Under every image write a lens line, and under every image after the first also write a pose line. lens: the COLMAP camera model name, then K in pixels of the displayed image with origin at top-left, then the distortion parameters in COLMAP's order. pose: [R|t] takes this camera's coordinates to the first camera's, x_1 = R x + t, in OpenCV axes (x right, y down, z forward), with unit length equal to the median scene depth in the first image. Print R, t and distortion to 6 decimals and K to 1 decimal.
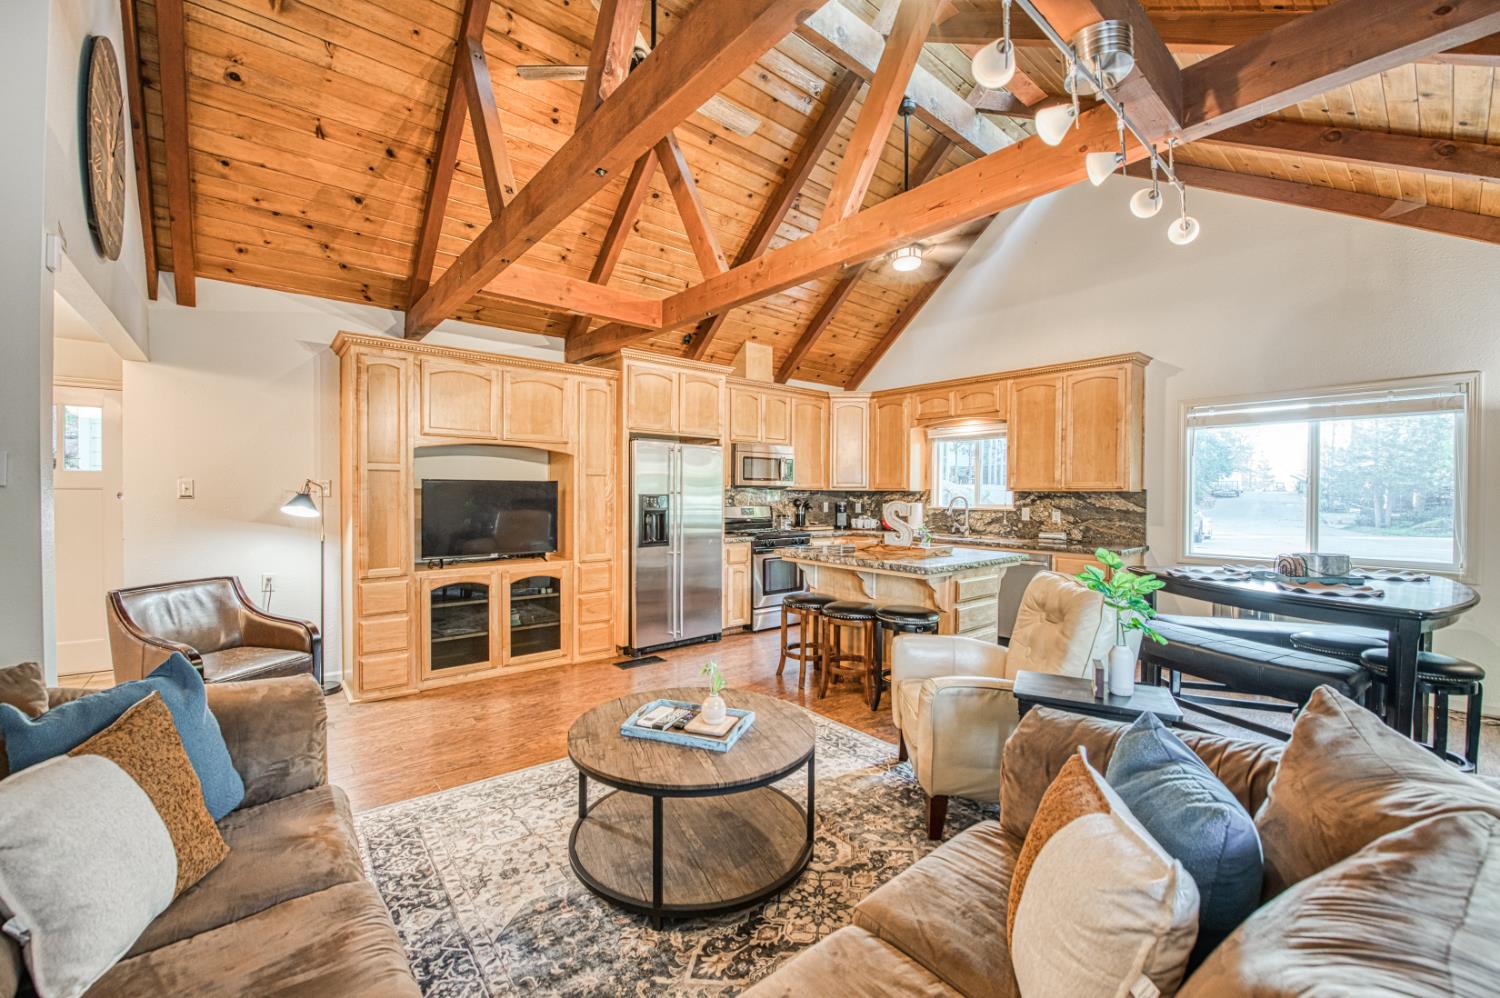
lens RADIAL K [[588.3, 0, 757.4], [0, 588.3, 485.8], [0, 0, 1]] dist [-0.003273, -0.001013]
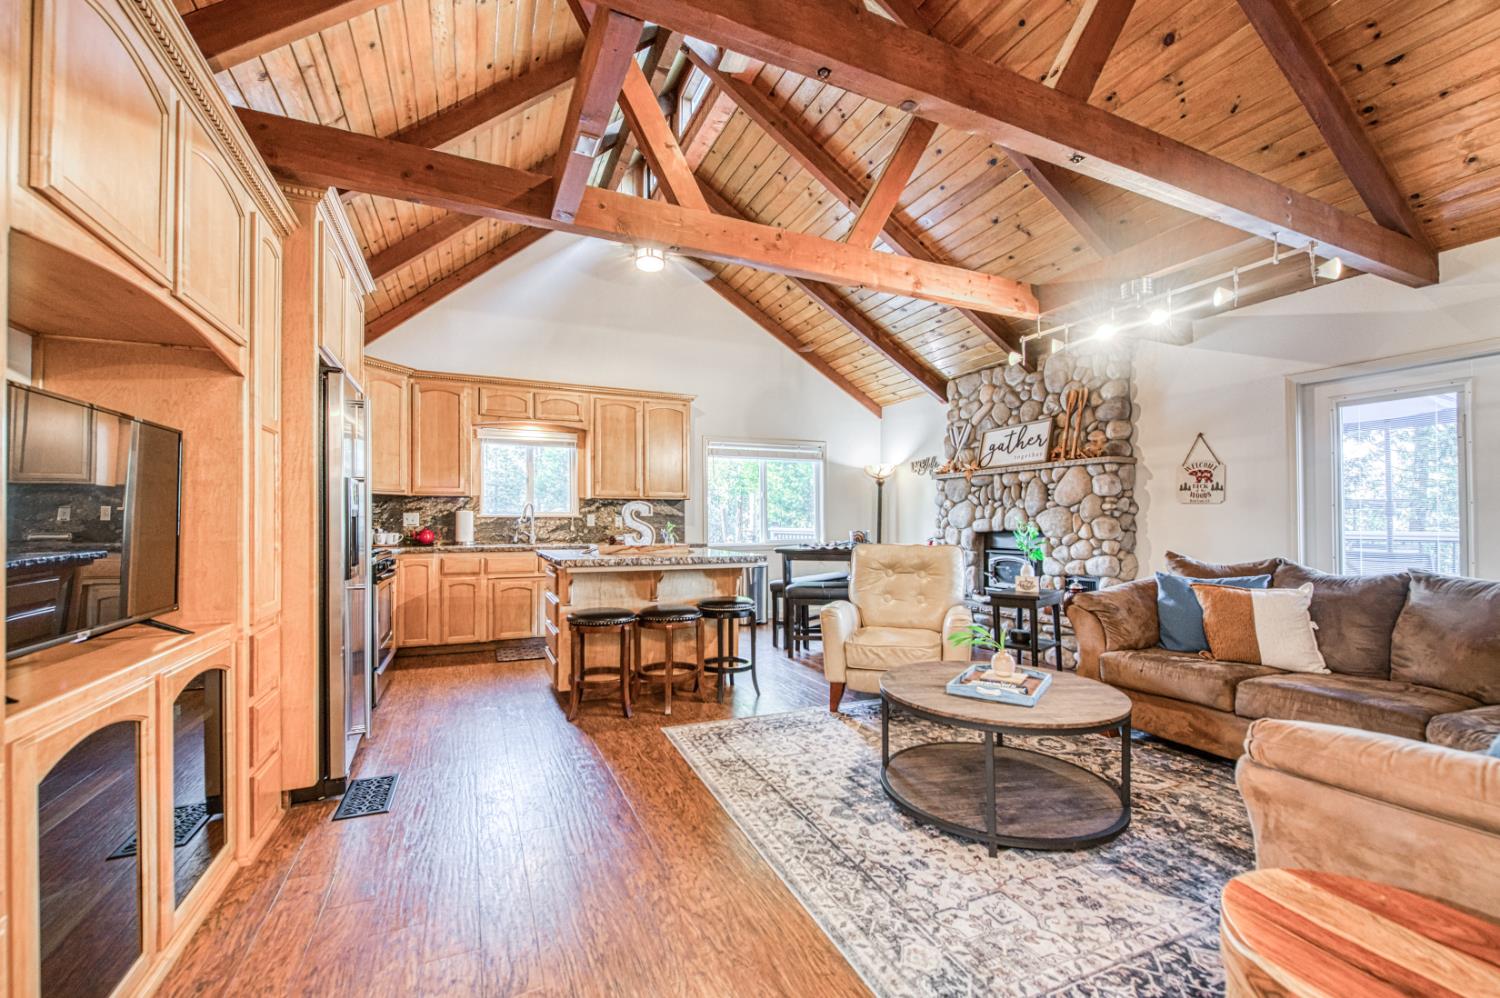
lens RADIAL K [[588.3, 0, 728.5], [0, 588.3, 517.2], [0, 0, 1]] dist [-0.003273, -0.001013]
pose [[0.307451, 0.004946, 0.951551, -0.556244], [-0.008700, 0.999959, -0.002387, 0.049628], [-0.951524, -0.007545, 0.307482, 0.501190]]
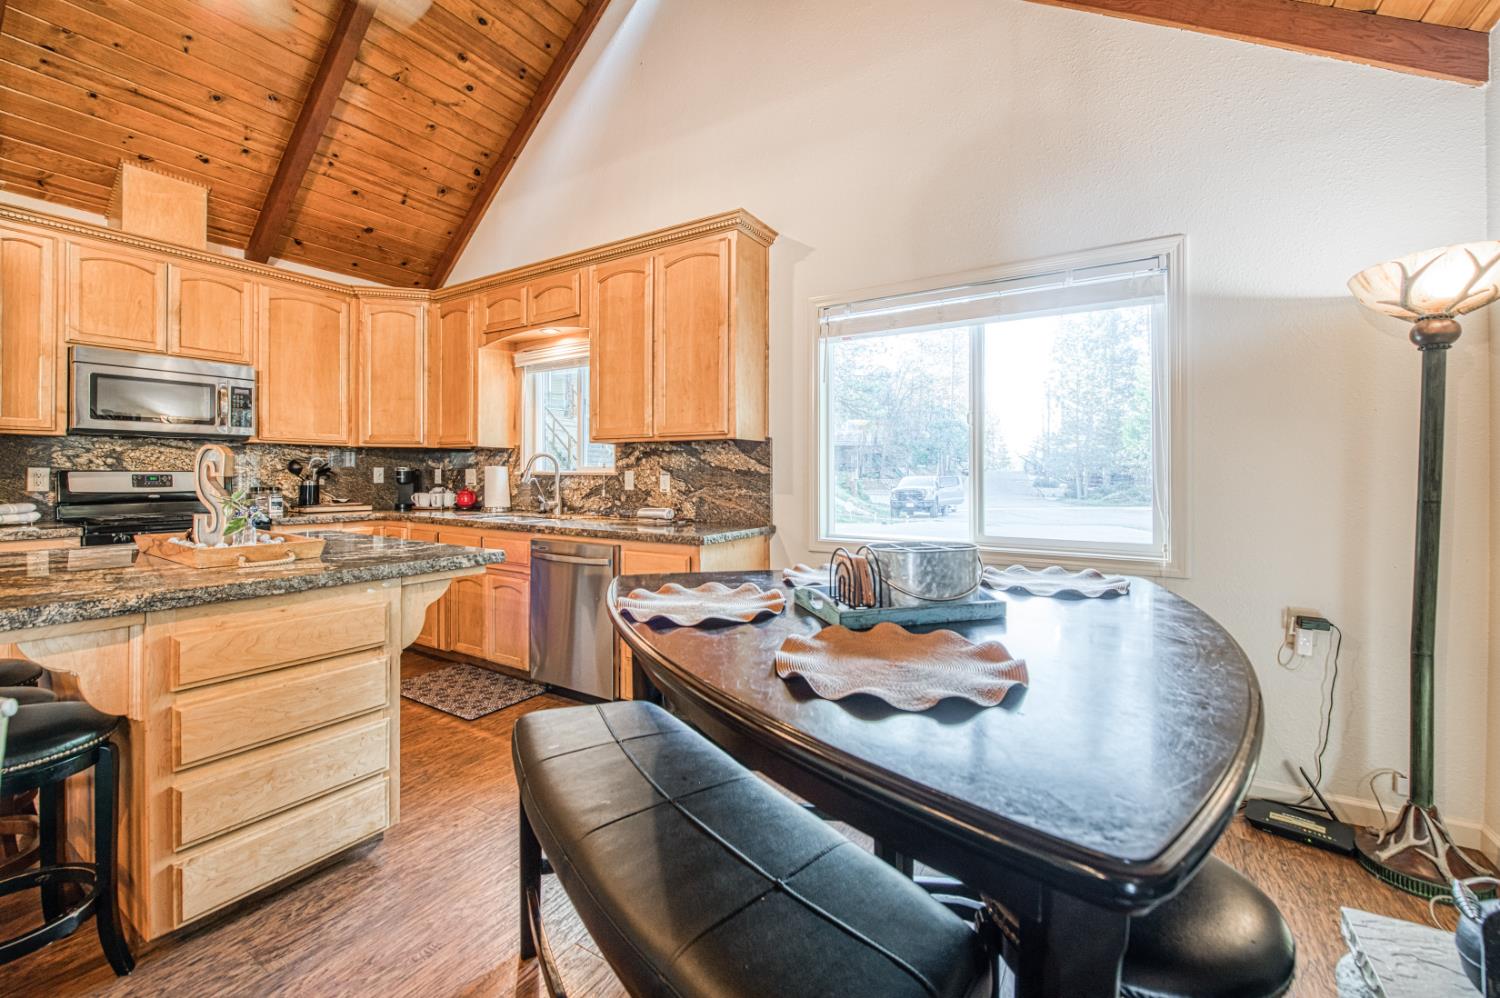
lens RADIAL K [[588.3, 0, 746.5], [0, 588.3, 468.4], [0, 0, 1]] dist [-0.003273, -0.001013]
pose [[0.950293, -0.001502, 0.311353, 0.434363], [-0.000943, 0.999970, 0.007702, 0.034646], [-0.311355, -0.007613, 0.950263, 0.392032]]
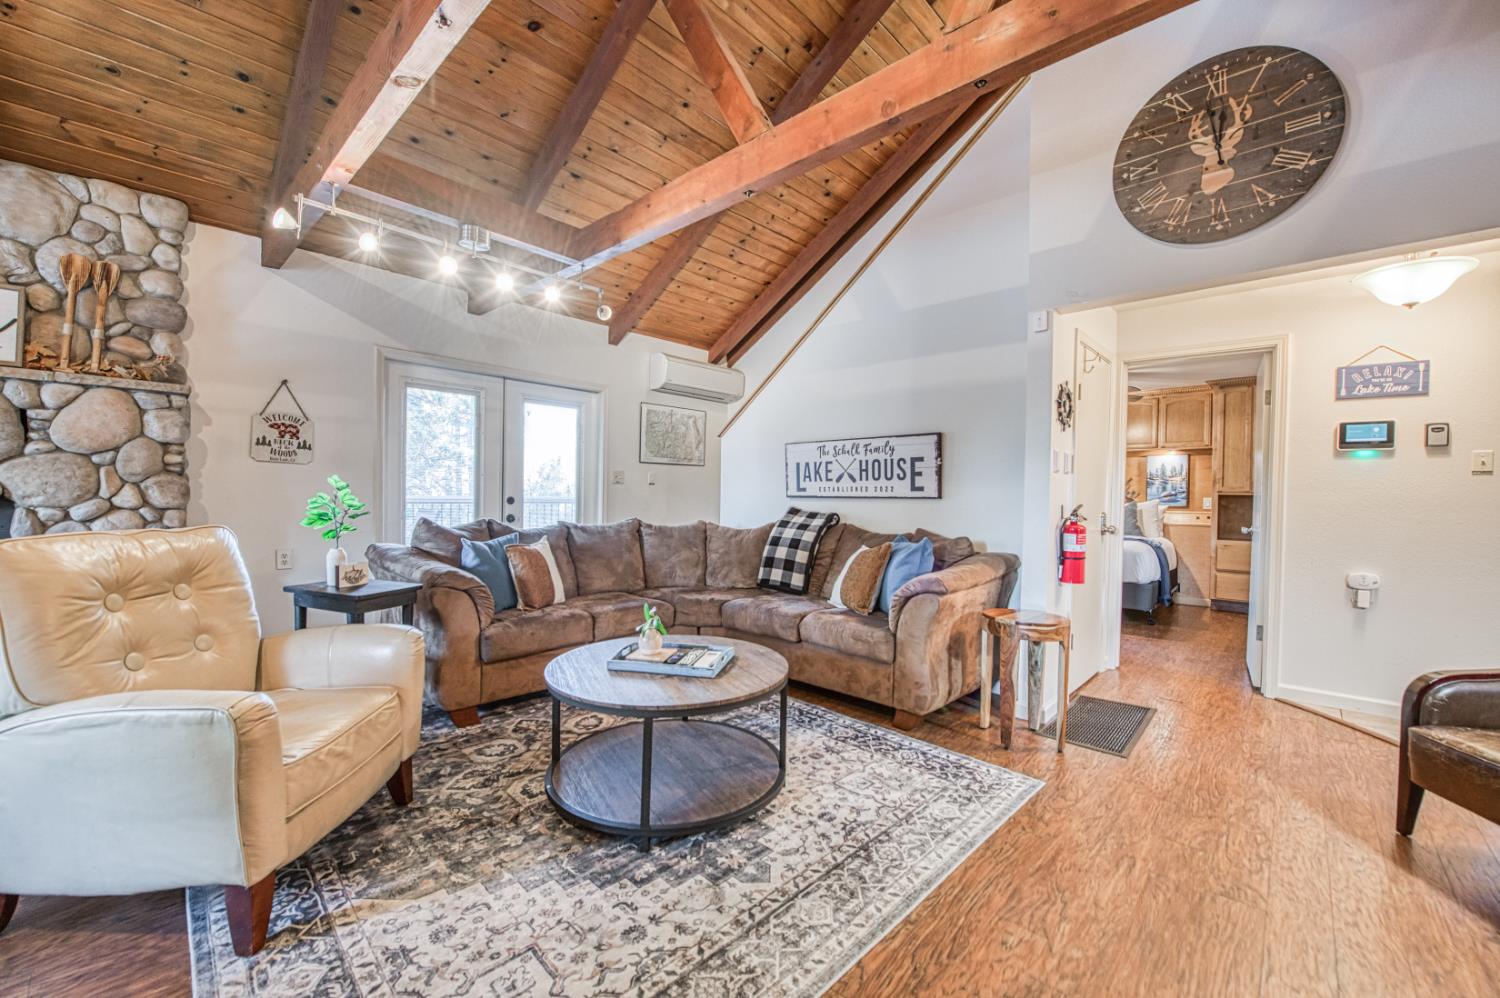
lens RADIAL K [[588.3, 0, 762.3], [0, 588.3, 503.3], [0, 0, 1]] dist [-0.003273, -0.001013]
pose [[-0.992944, -0.029053, -0.114969, -0.061180], [-0.029241, 0.999572, -0.000056, 0.054406], [0.114921, 0.003306, -0.993369, 0.898516]]
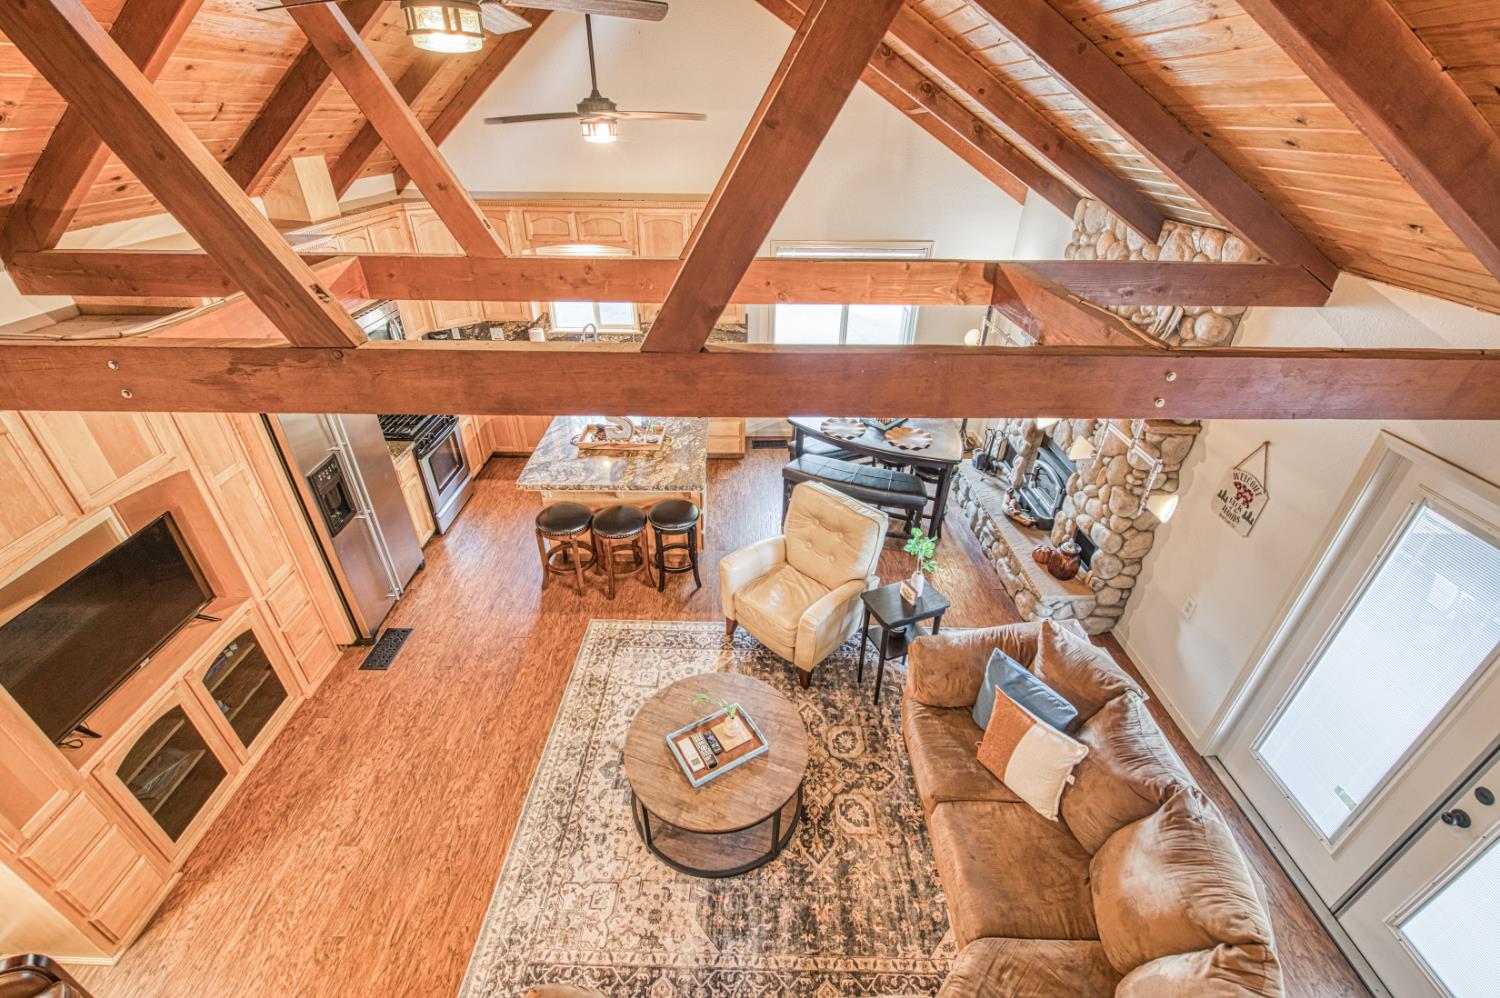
lens RADIAL K [[616.6, 0, 735.4], [0, 616.6, 470.7], [0, 0, 1]] dist [-0.013883, -0.000622]
pose [[0.652086, -0.374455, 0.659217, -0.338106], [-0.010566, 0.864941, 0.501763, -0.360153], [-0.758071, -0.334158, 0.560059, 0.175297]]
